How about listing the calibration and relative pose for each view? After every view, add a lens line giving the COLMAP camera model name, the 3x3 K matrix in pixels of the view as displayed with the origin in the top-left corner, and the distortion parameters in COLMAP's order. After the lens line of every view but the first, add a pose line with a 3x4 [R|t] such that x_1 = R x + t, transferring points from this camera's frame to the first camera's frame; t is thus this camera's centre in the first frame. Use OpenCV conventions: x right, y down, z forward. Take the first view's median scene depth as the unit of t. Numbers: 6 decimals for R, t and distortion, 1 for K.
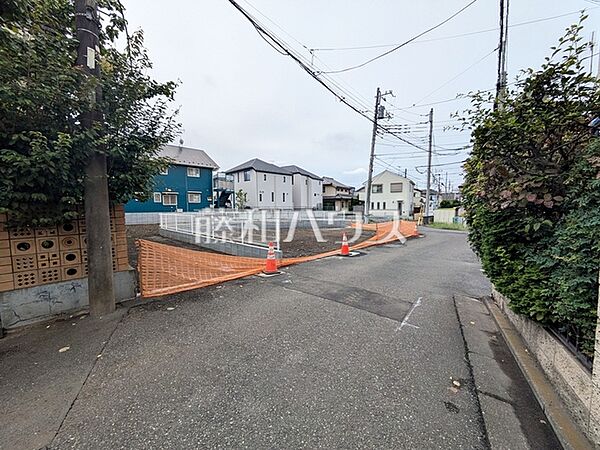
lens RADIAL K [[236.6, 0, 300.0], [0, 236.6, 225.0], [0, 0, 1]] dist [0.000875, 0.000248]
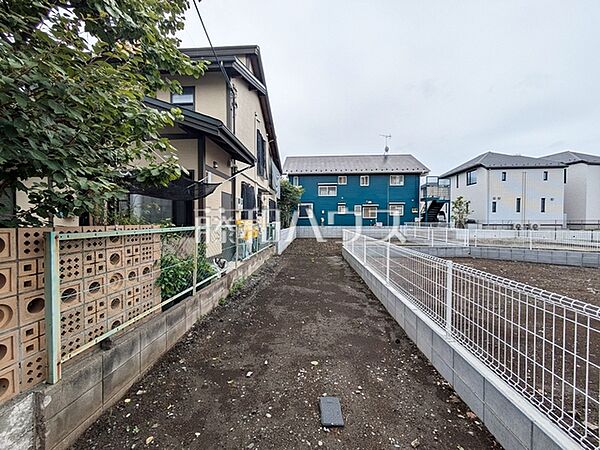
lens RADIAL K [[236.6, 0, 300.0], [0, 236.6, 225.0], [0, 0, 1]] dist [0.000875, 0.000248]
pose [[0.666175, 0.021392, -0.745489, -0.036268], [-0.060894, 0.997811, -0.025783, -0.015547], [0.743305, 0.062572, 0.666020, 0.161640]]
